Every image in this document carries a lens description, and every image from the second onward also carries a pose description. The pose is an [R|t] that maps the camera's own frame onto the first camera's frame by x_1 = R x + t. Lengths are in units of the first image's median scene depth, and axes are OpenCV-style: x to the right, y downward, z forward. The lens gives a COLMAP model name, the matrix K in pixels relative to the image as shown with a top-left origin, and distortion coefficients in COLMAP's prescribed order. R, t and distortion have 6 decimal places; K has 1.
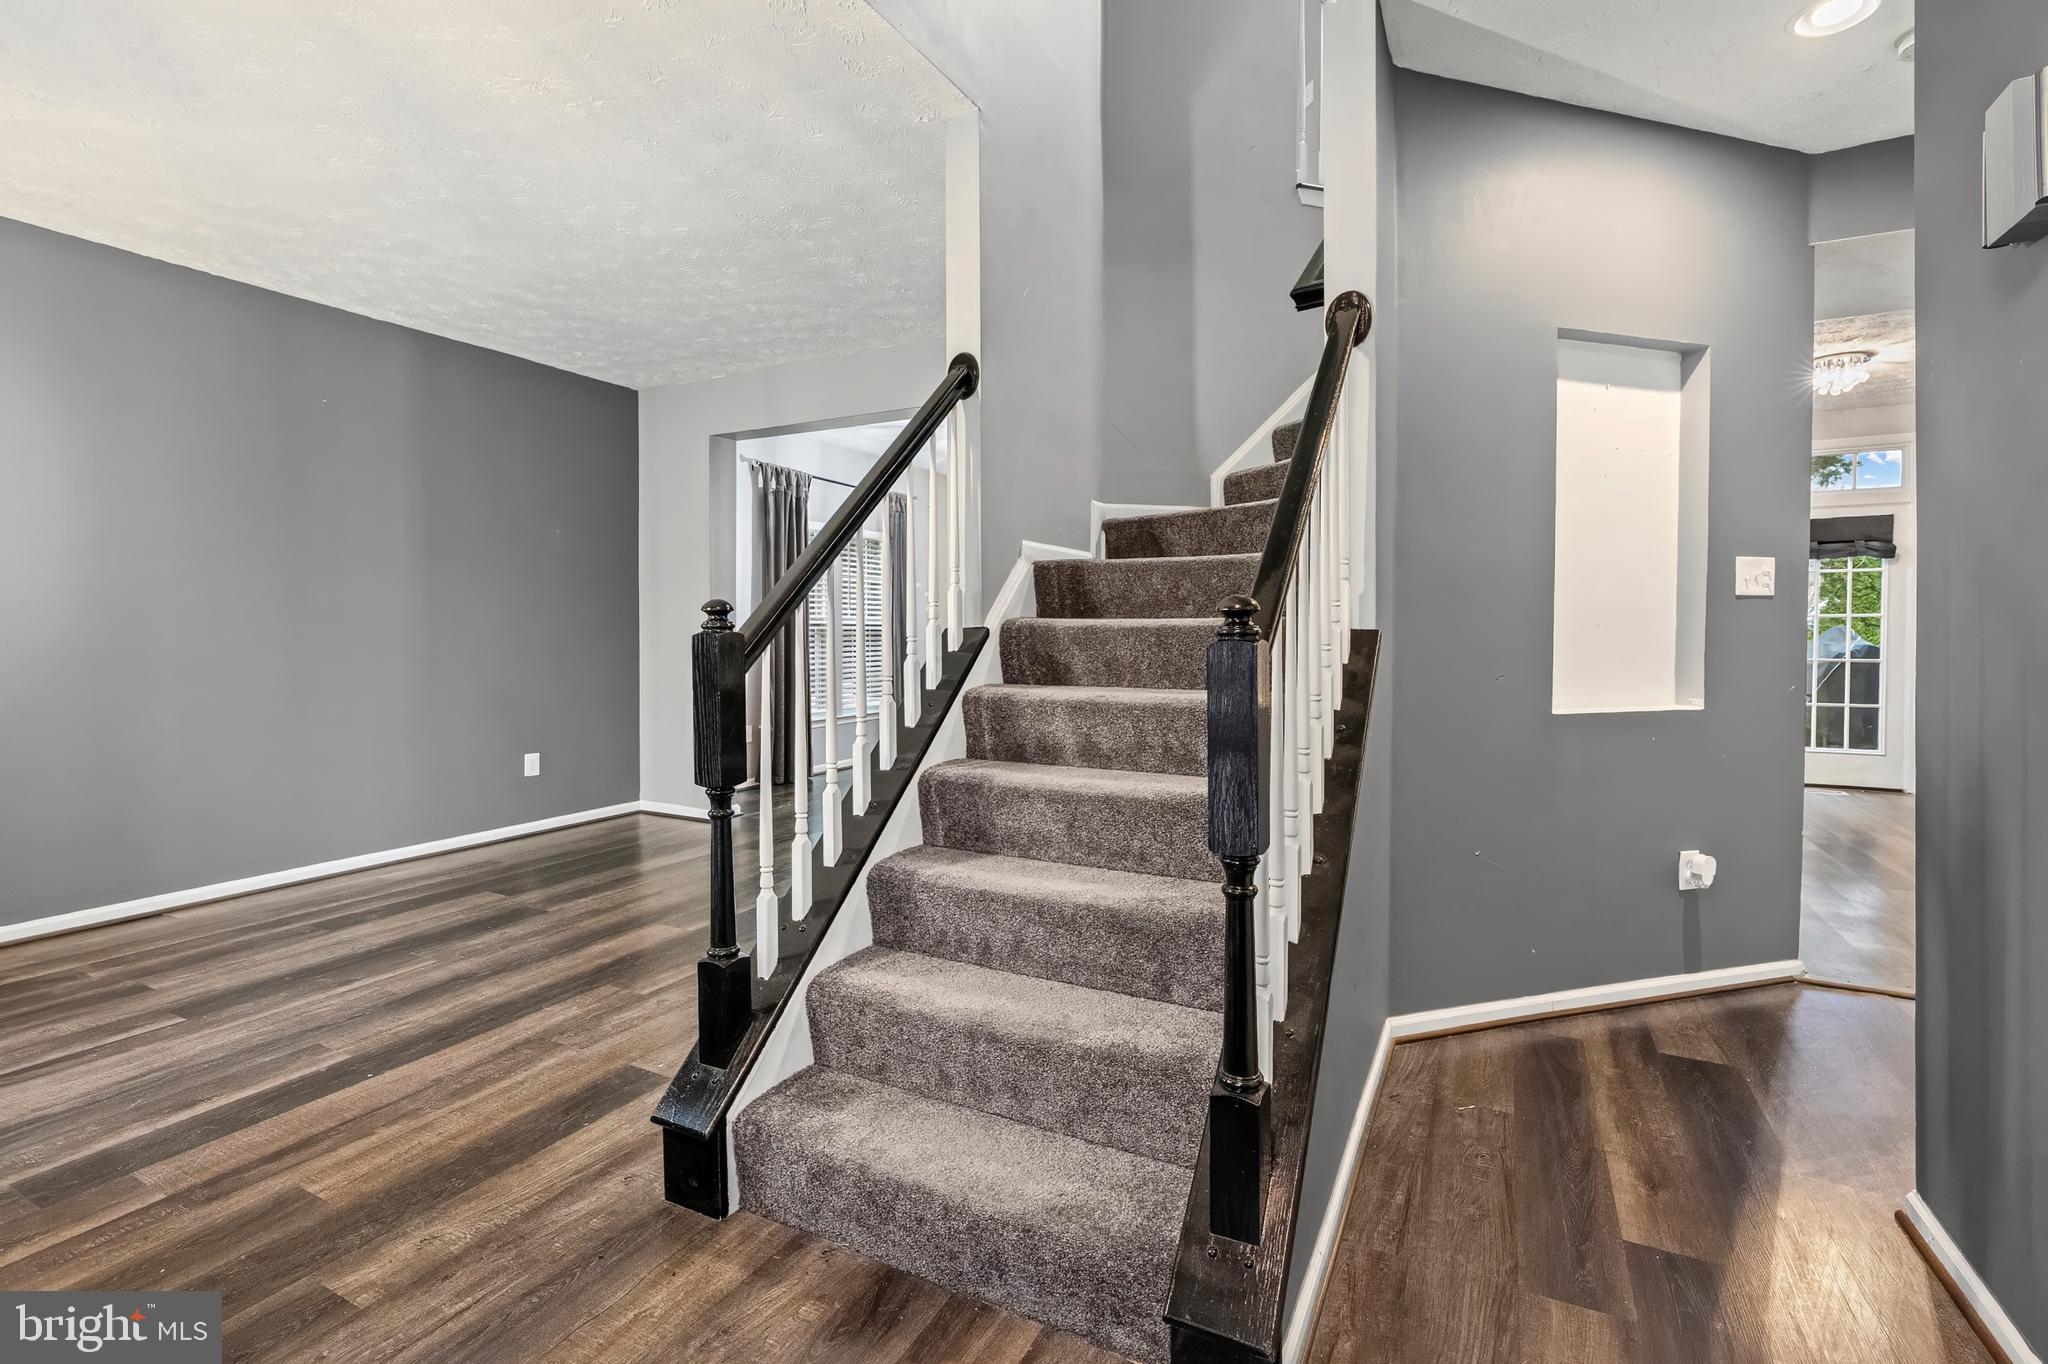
lens RADIAL K [[929.7, 0, 1026.0], [0, 929.7, 690.0], [0, 0, 1]] dist [-0.004393, -0.000712]
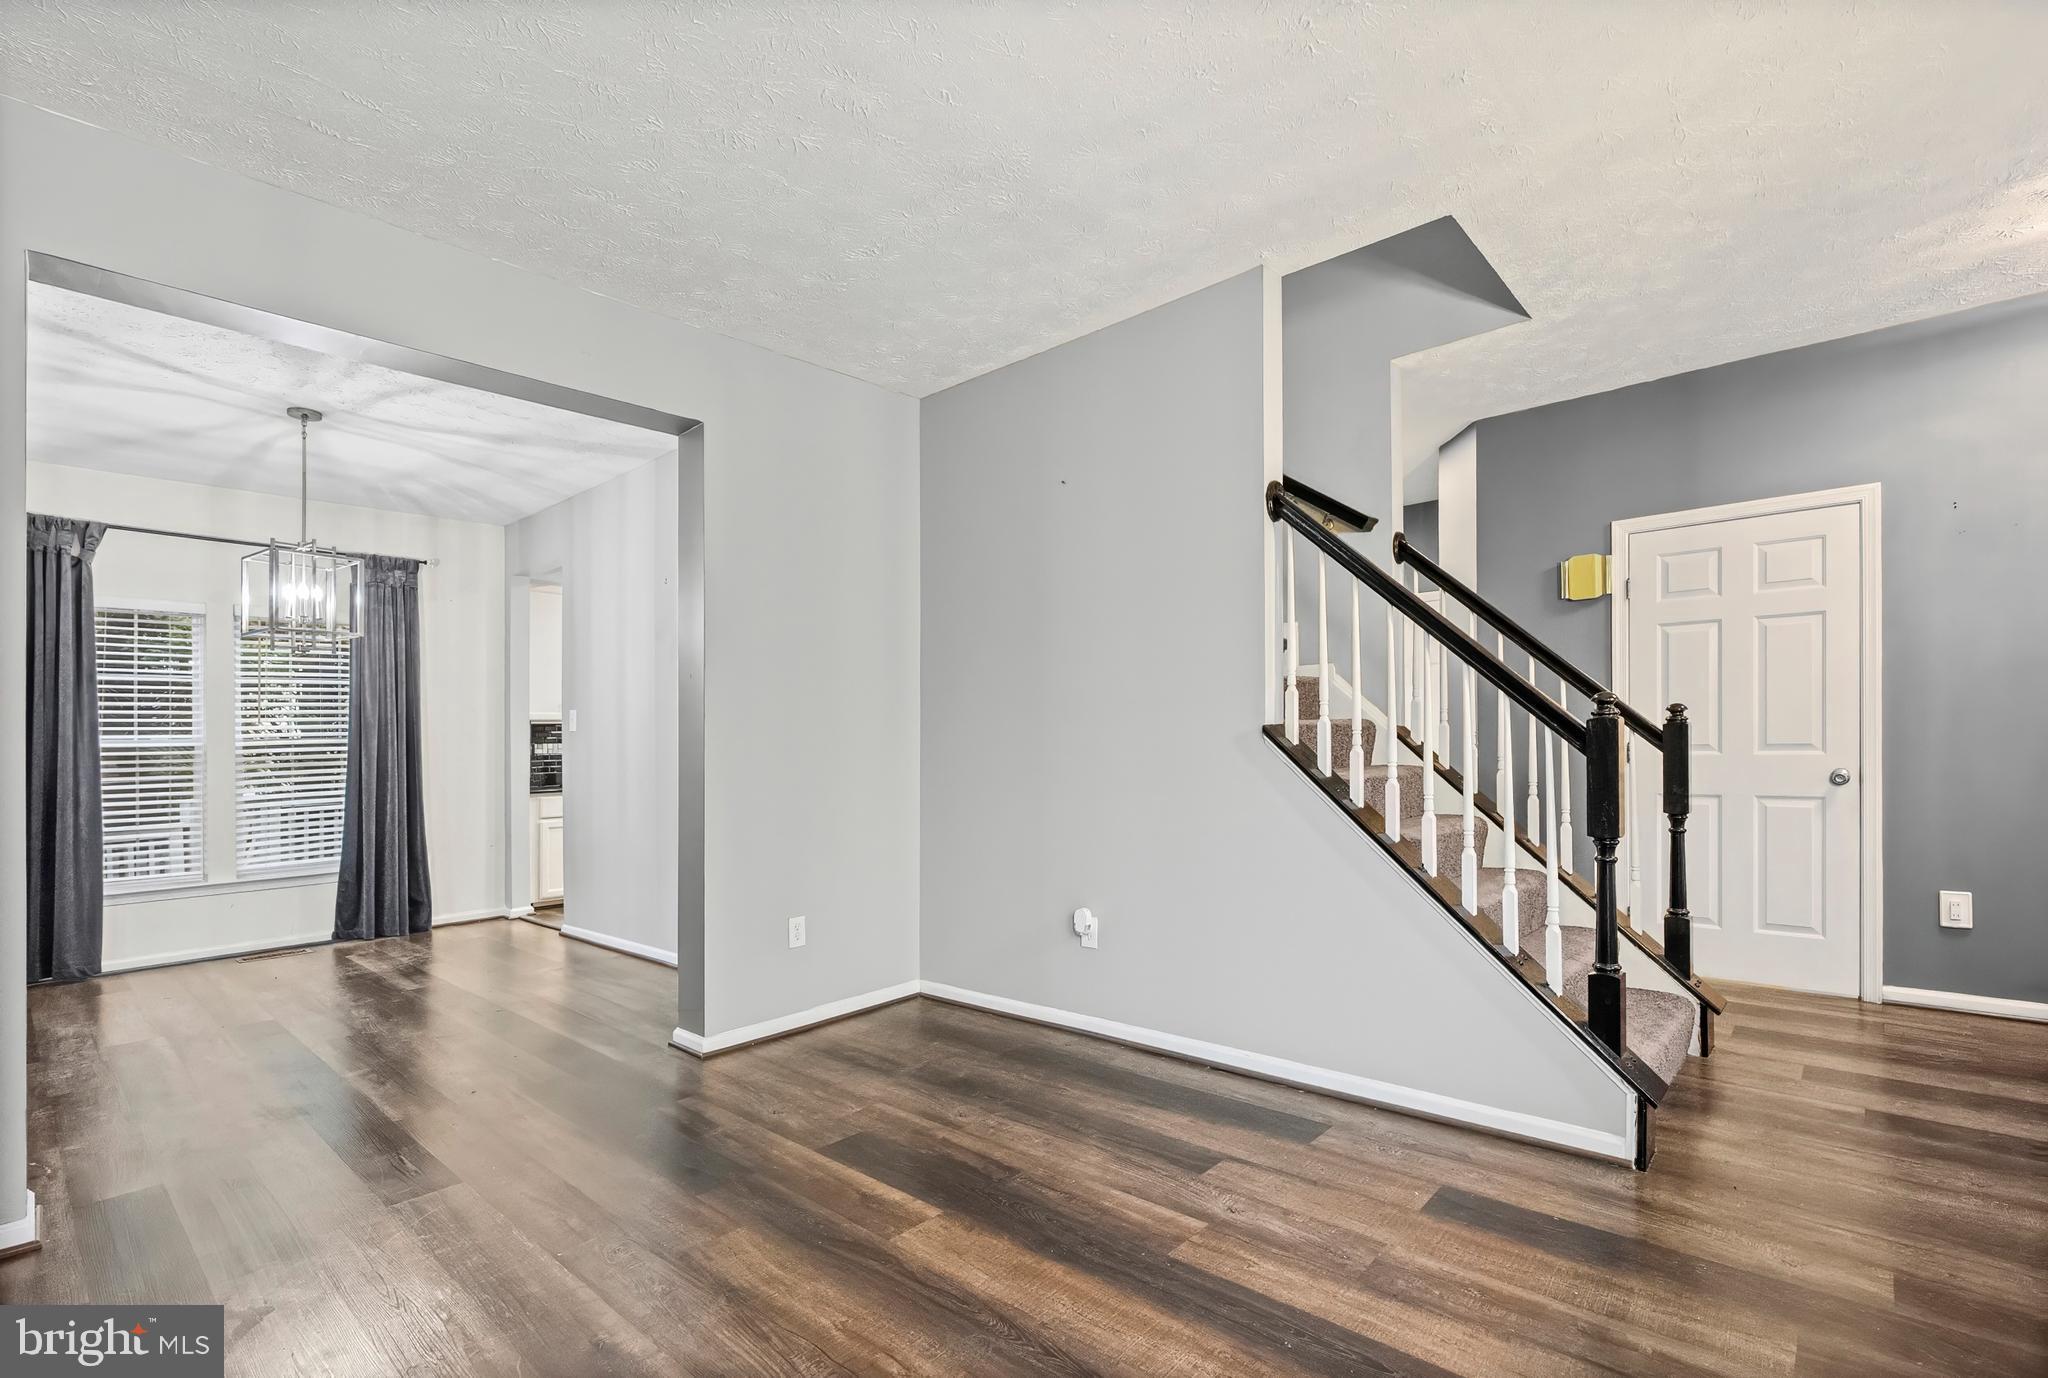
lens RADIAL K [[925.1, 0, 1024.0], [0, 925.1, 689.0], [0, 0, 1]] dist [-0.001019, 0.000022]
pose [[0.246543, 0.055796, 0.967524, -0.988495], [0.081590, 0.993602, -0.078091, -0.040152], [-0.965691, 0.098193, 0.240413, 0.772749]]
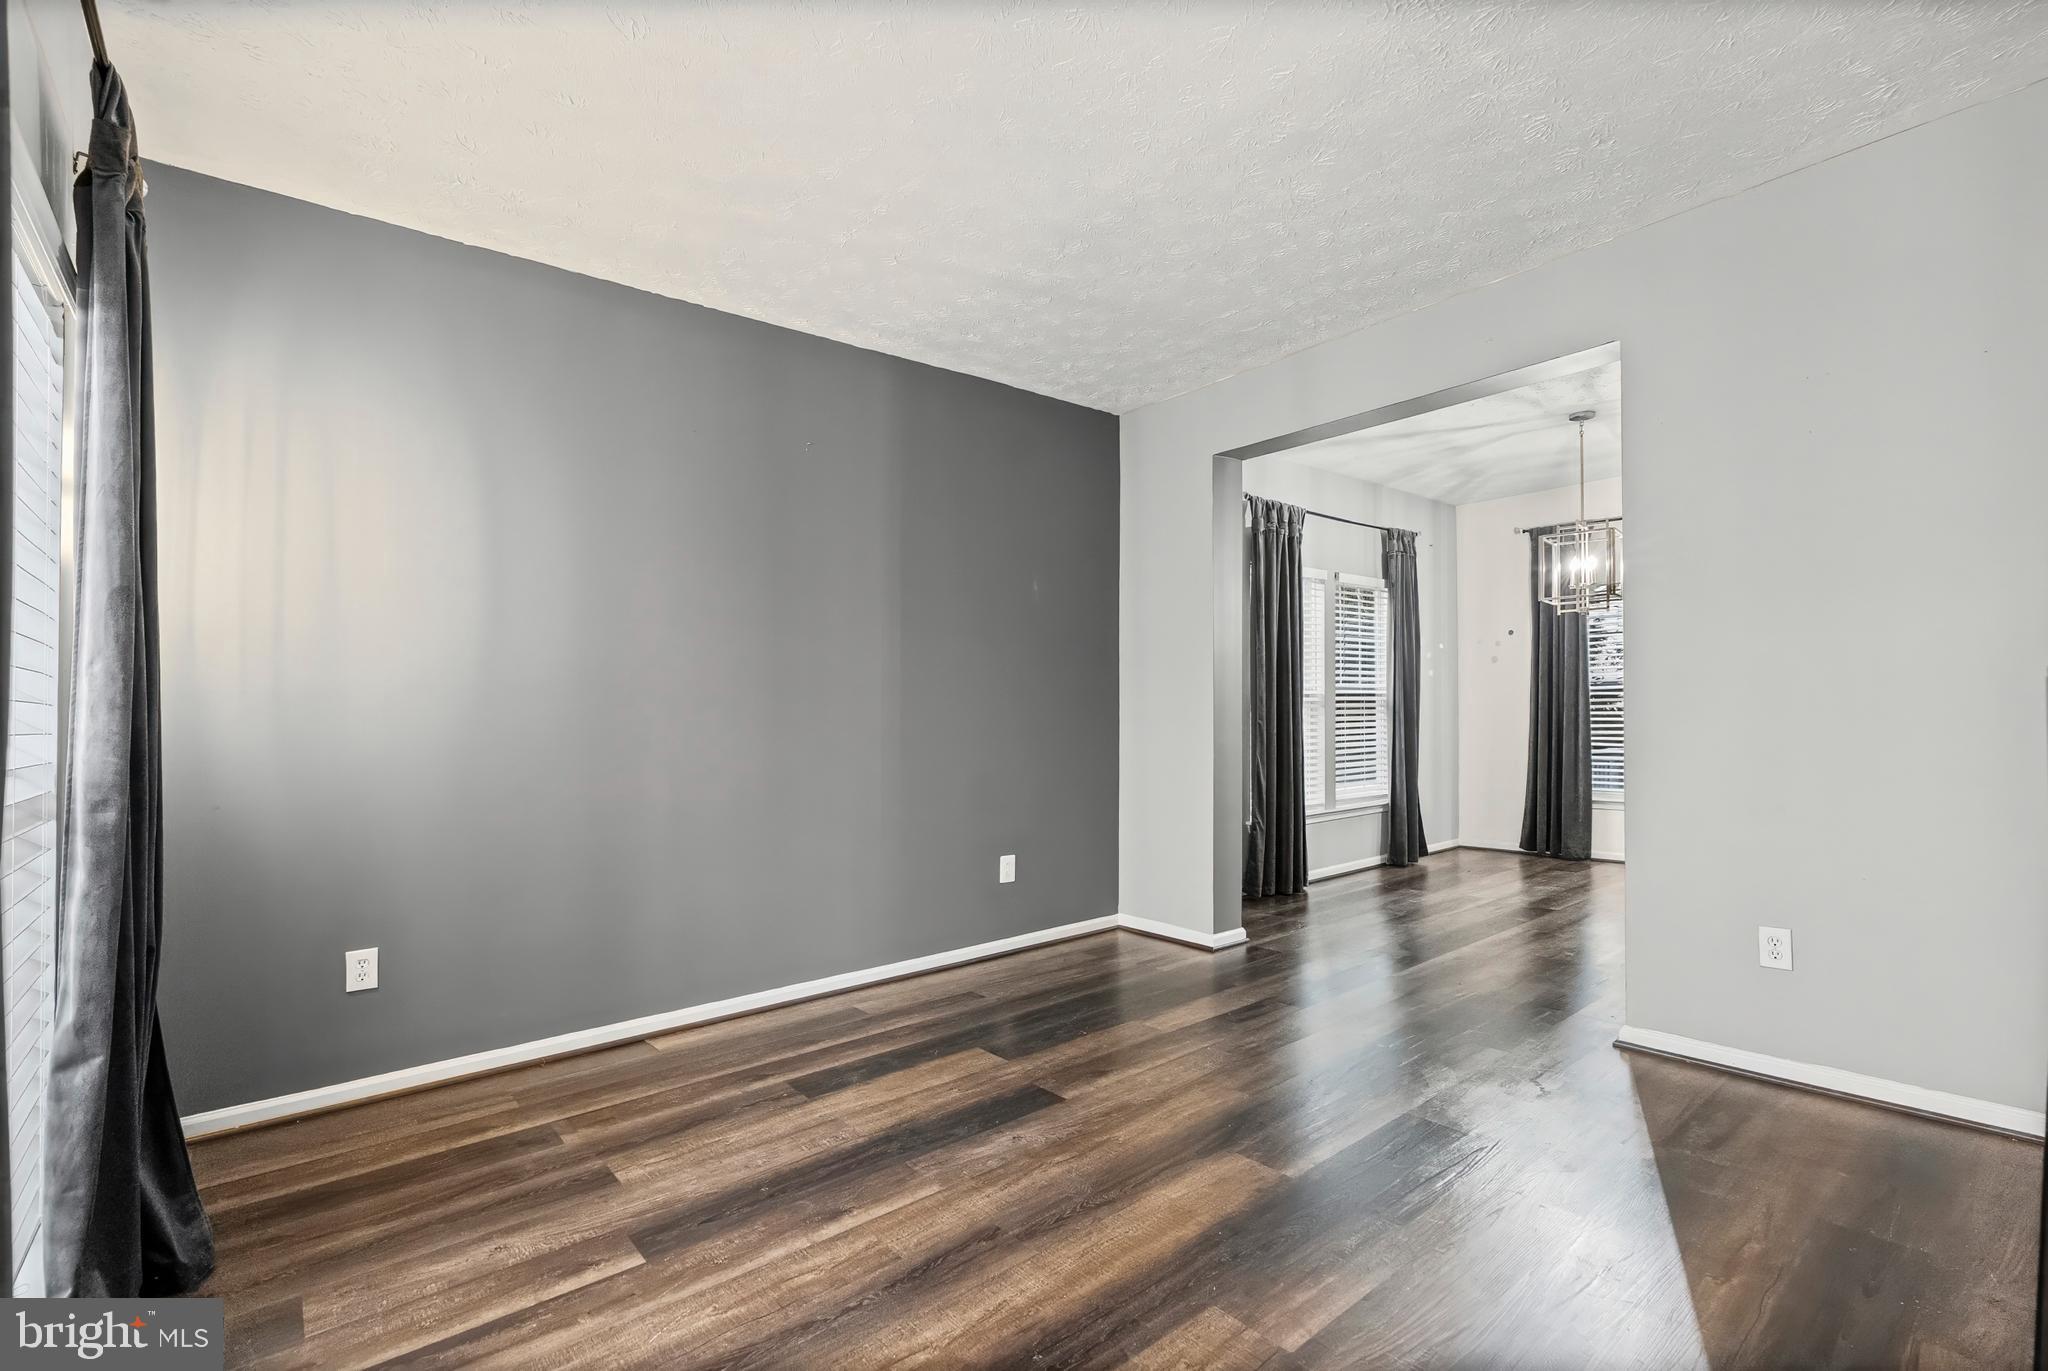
lens RADIAL K [[936.9, 0, 1036.2], [0, 936.9, 730.9], [0, 0, 1]] dist [-0.014472, -0.000152]
pose [[0.924723, -0.009389, -0.380524, -0.282631], [-0.005308, 0.999280, -0.037555, -0.016756], [0.380603, 0.036747, 0.924008, 0.348932]]
